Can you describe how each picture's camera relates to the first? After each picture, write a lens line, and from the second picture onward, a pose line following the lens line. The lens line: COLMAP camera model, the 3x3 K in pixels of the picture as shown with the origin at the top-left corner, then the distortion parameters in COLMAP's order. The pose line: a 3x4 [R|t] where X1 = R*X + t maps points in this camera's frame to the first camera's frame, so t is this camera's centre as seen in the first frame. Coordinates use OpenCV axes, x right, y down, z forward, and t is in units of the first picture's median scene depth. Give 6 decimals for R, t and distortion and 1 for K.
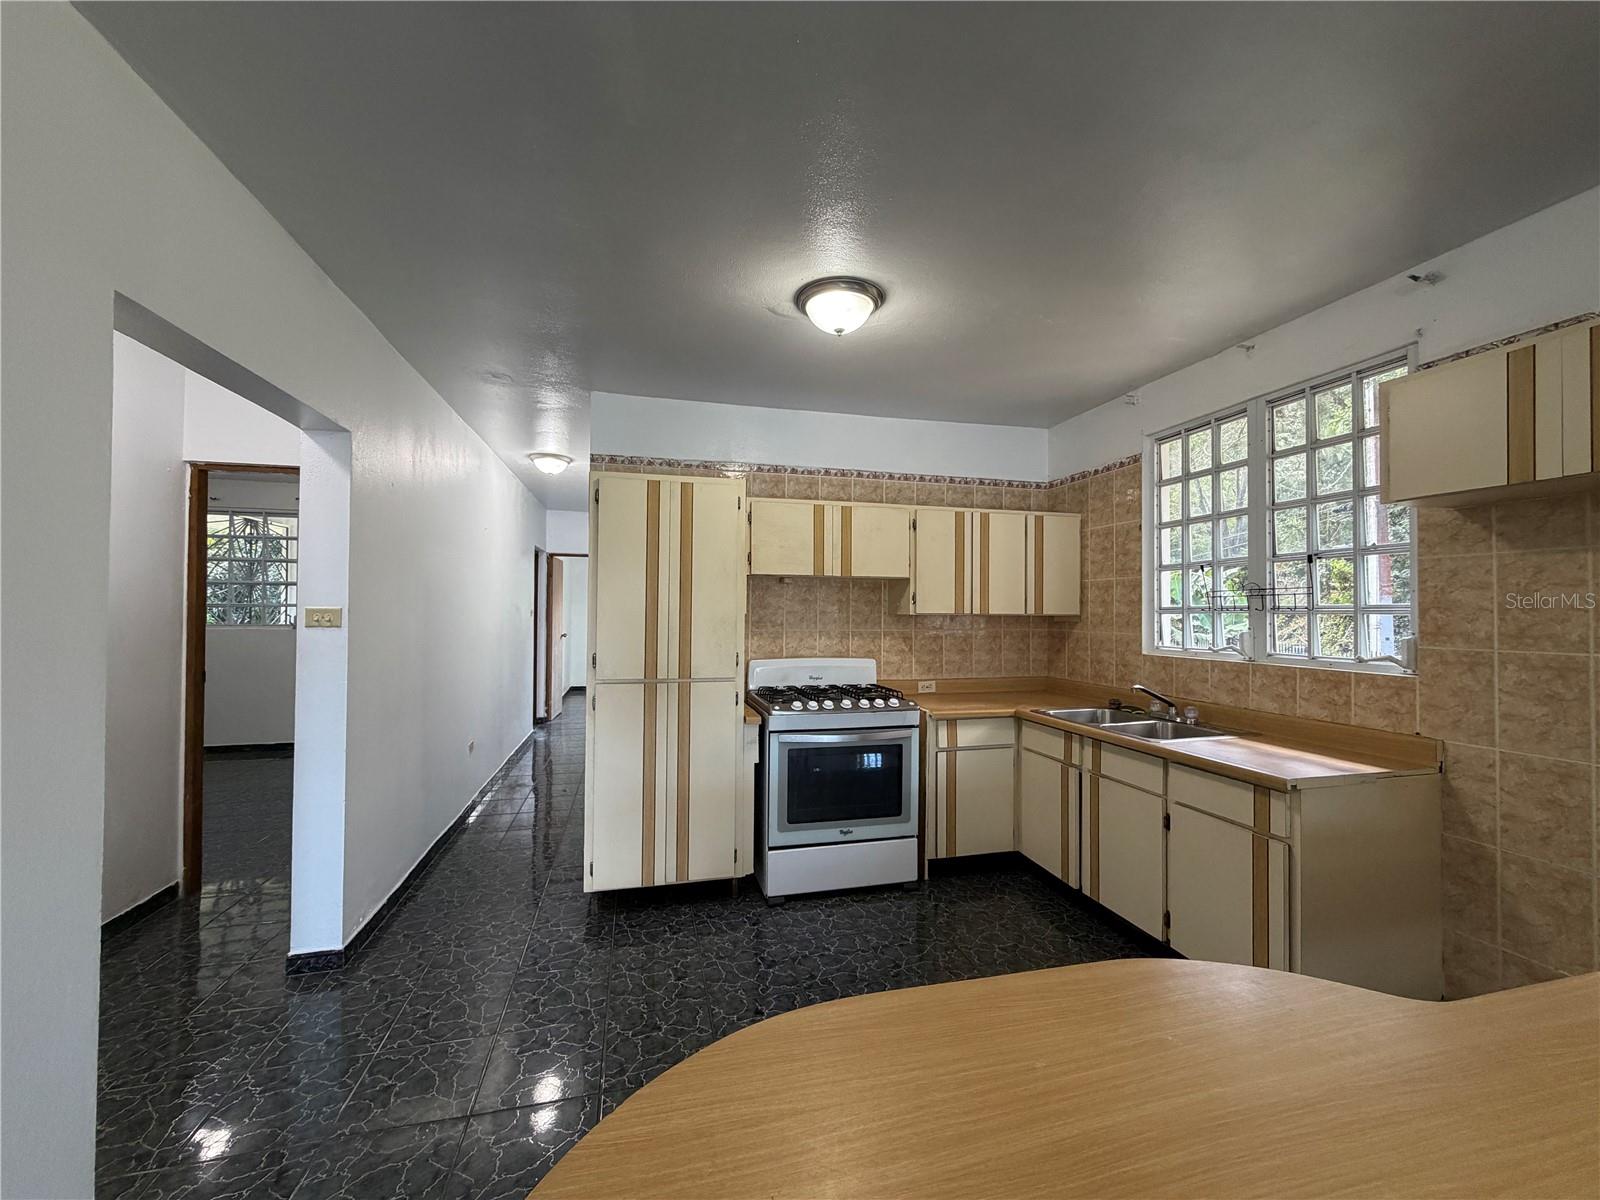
lens RADIAL K [[639.8, 0, 794.8], [0, 639.8, 601.1], [0, 0, 1]] dist [-0.004137, -0.000261]
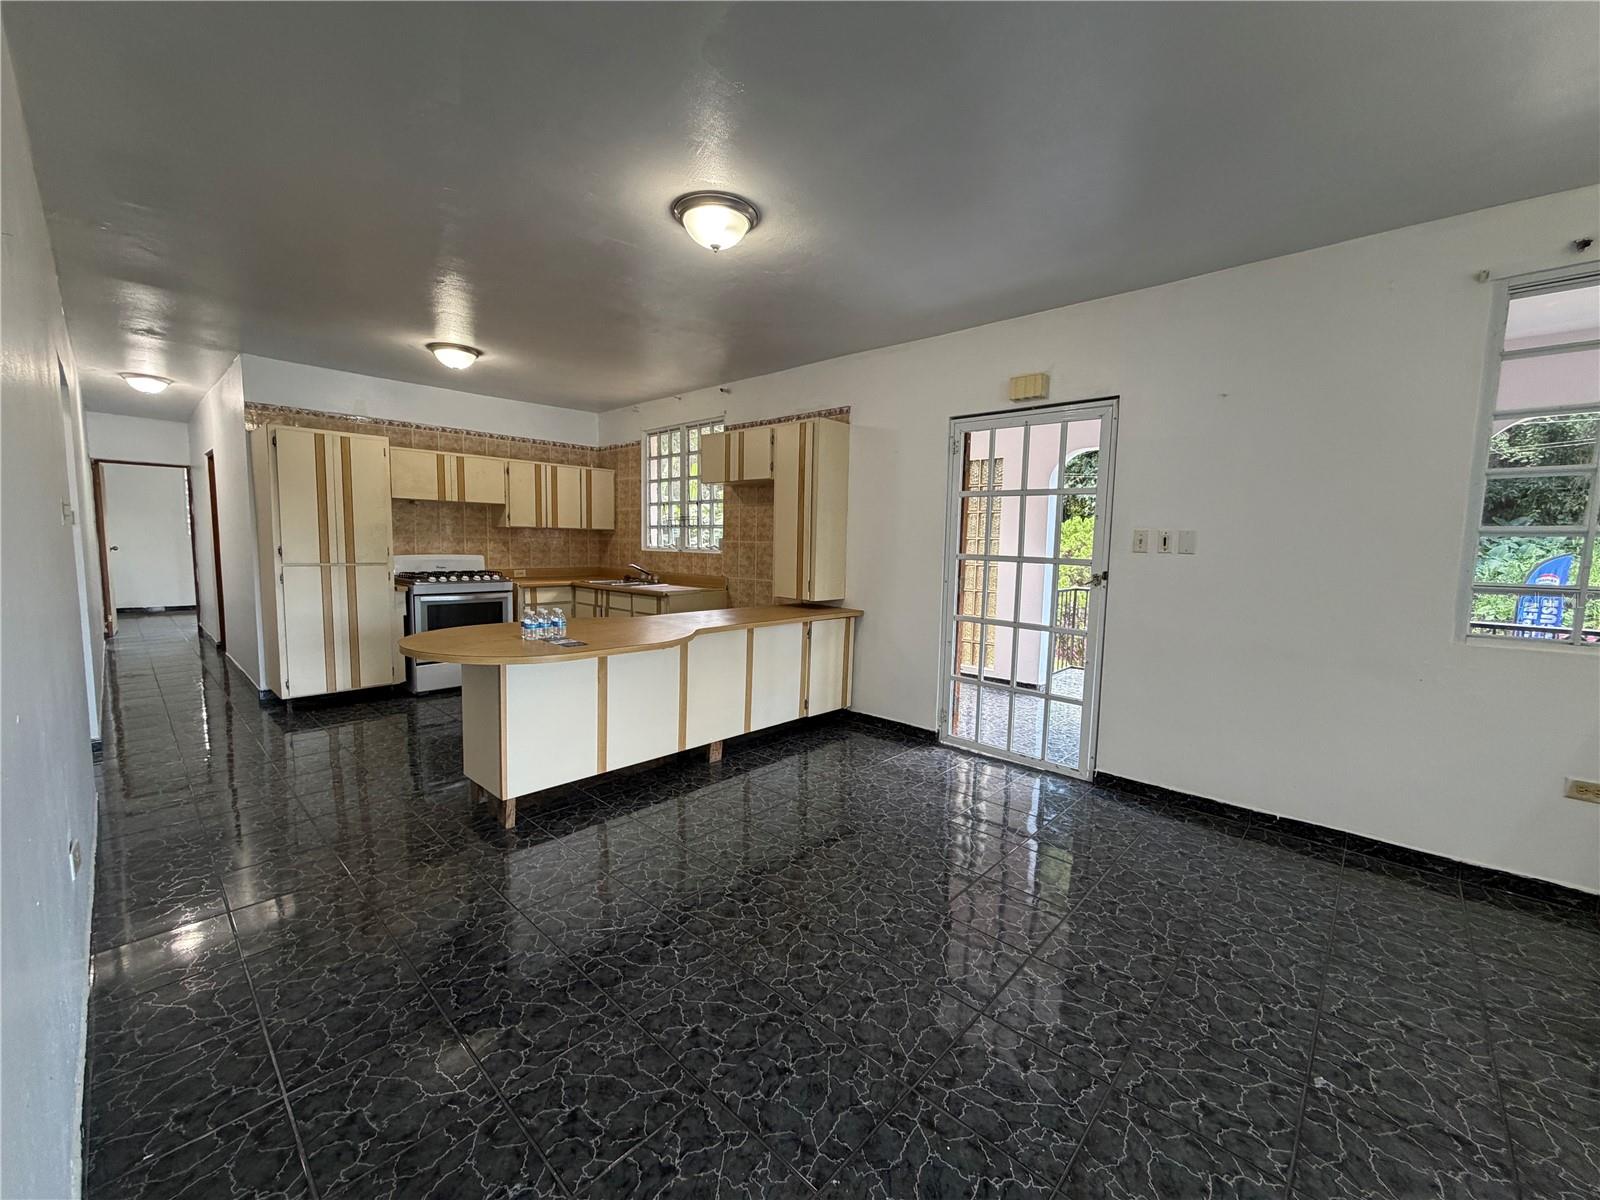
lens RADIAL K [[639.8, 0, 802.7], [0, 639.8, 599.4], [0, 0, 1]] dist [-0.004137, -0.000261]
pose [[0.834096, -0.041949, 0.550022, -0.099773], [-0.020638, 0.994033, 0.107110, 0.015772], [-0.551233, -0.100691, 0.828253, -0.836824]]
